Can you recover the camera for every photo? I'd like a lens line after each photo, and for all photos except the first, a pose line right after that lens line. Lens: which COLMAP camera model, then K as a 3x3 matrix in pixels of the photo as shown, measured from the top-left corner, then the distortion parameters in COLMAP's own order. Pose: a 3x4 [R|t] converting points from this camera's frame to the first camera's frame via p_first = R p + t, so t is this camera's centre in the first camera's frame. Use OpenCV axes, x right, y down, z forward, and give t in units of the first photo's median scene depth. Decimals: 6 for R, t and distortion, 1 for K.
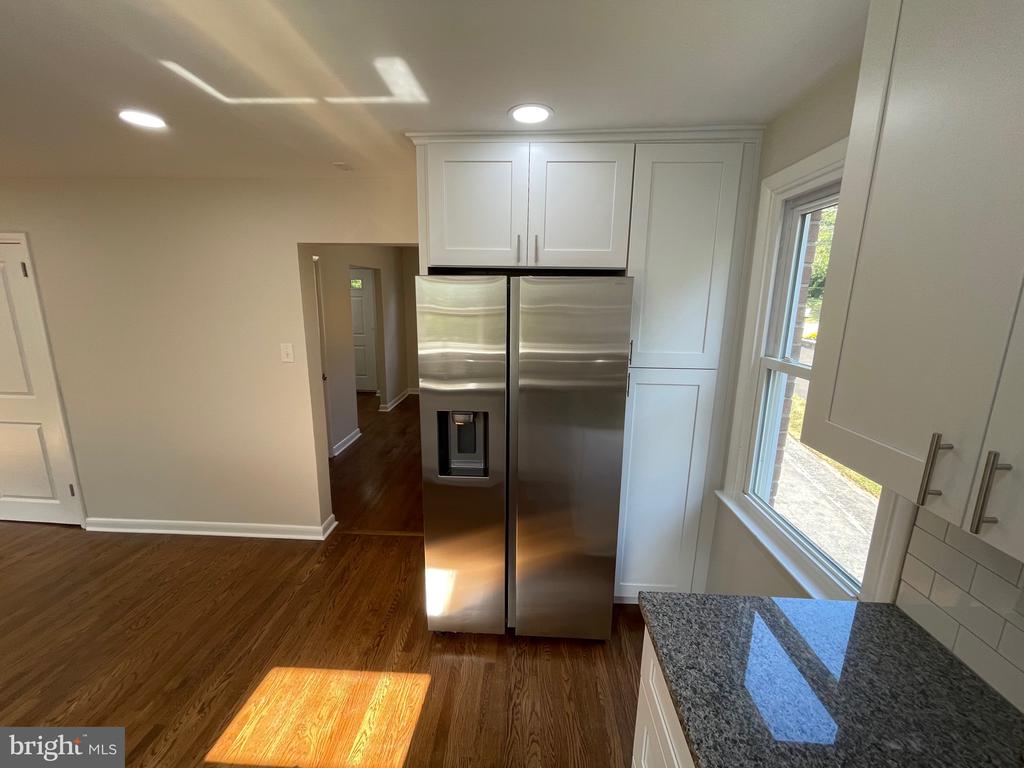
lens RADIAL K [[414.3, 0, 512.0], [0, 414.3, 384.0], [0, 0, 1]] dist [-0.000915, -0.000104]
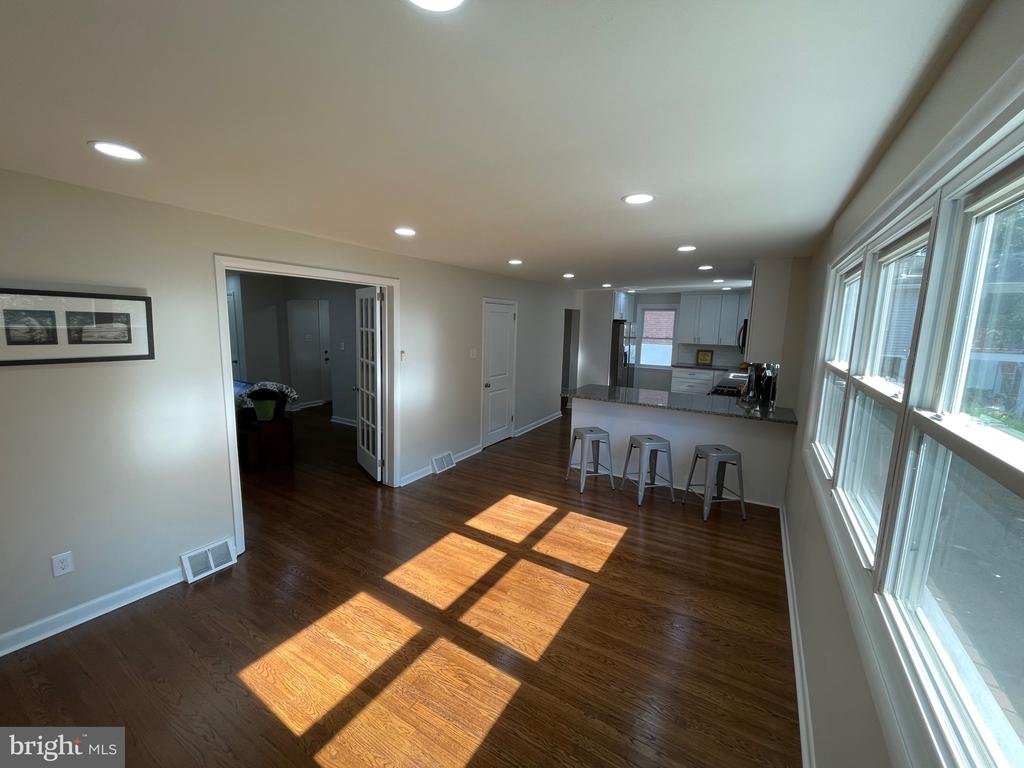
lens RADIAL K [[414.3, 0, 512.0], [0, 414.3, 384.0], [0, 0, 1]] dist [-0.000915, -0.000104]
pose [[0.472463, -0.132382, 0.871352, -2.961389], [0.167214, 0.984162, 0.058855, -0.044660], [-0.865343, 0.117896, 0.487116, -0.055471]]
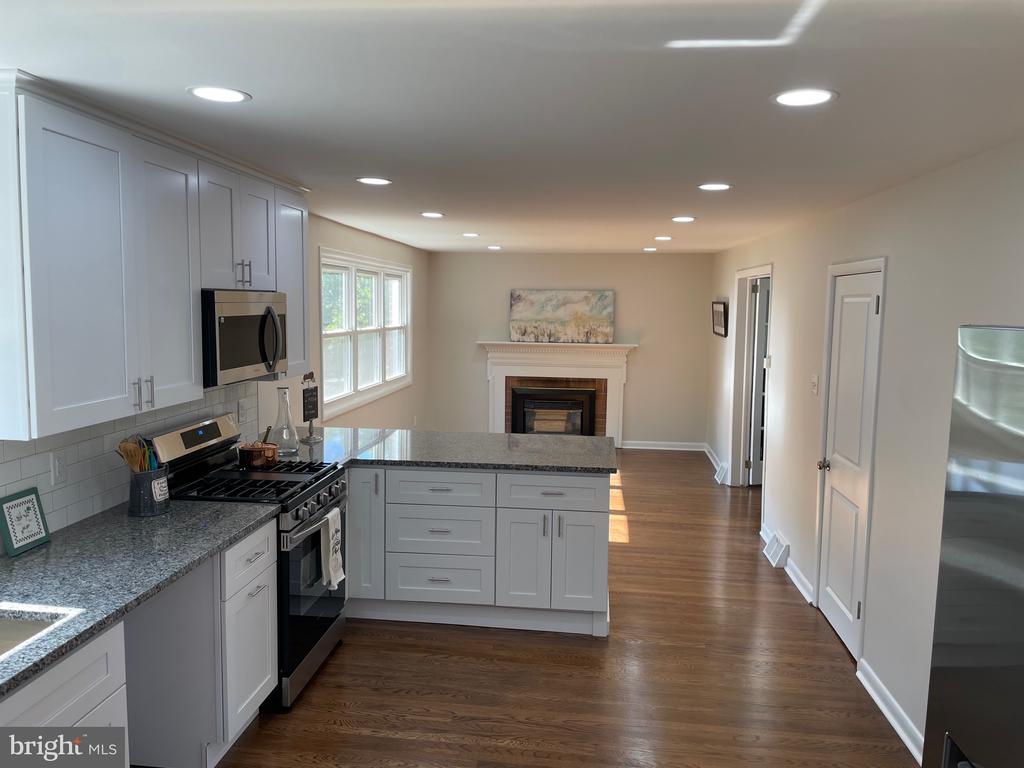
lens RADIAL K [[773.8, 0, 512.0], [0, 773.8, 384.0], [0, 0, 1]] dist [0.034272, -0.001761]
pose [[-0.055978, 0.091144, -0.994263, 0.248773], [-0.229627, 0.967955, 0.101661, -0.111722], [0.971668, 0.234000, -0.033255, 0.376808]]
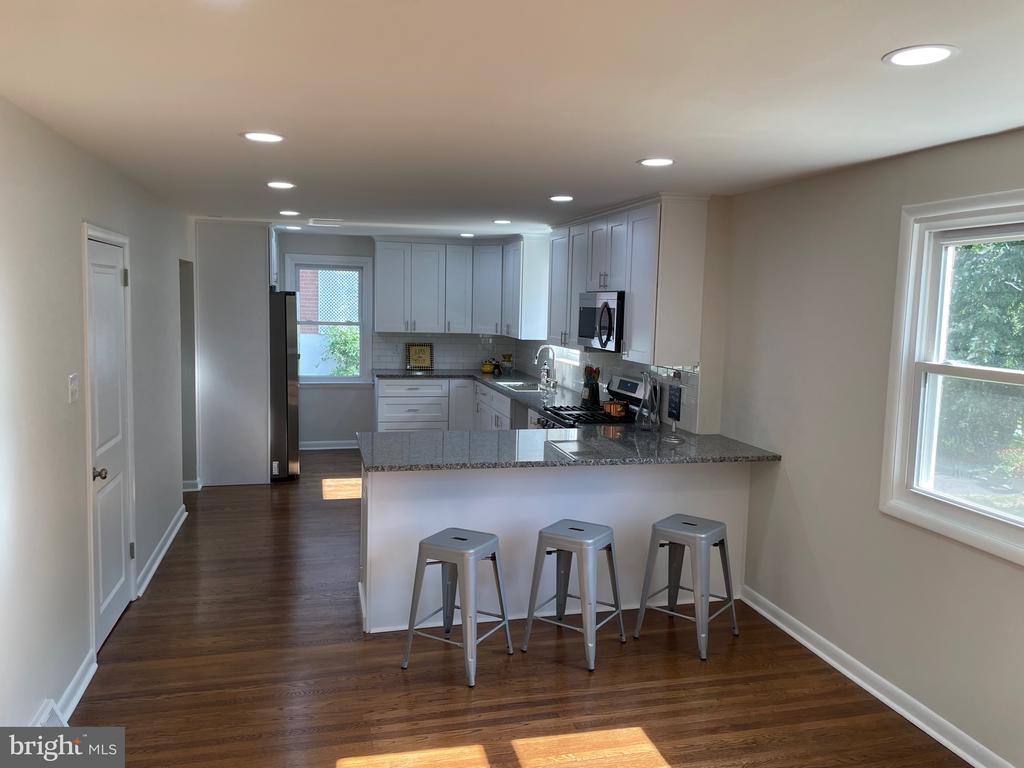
lens RADIAL K [[773.8, 0, 512.0], [0, 773.8, 384.0], [0, 0, 1]] dist [0.034272, -0.001761]
pose [[-0.300480, -0.120741, 0.946115, -2.724021], [0.168001, 0.969746, 0.177113, -0.195712], [-0.938876, 0.212167, -0.271105, 0.659110]]
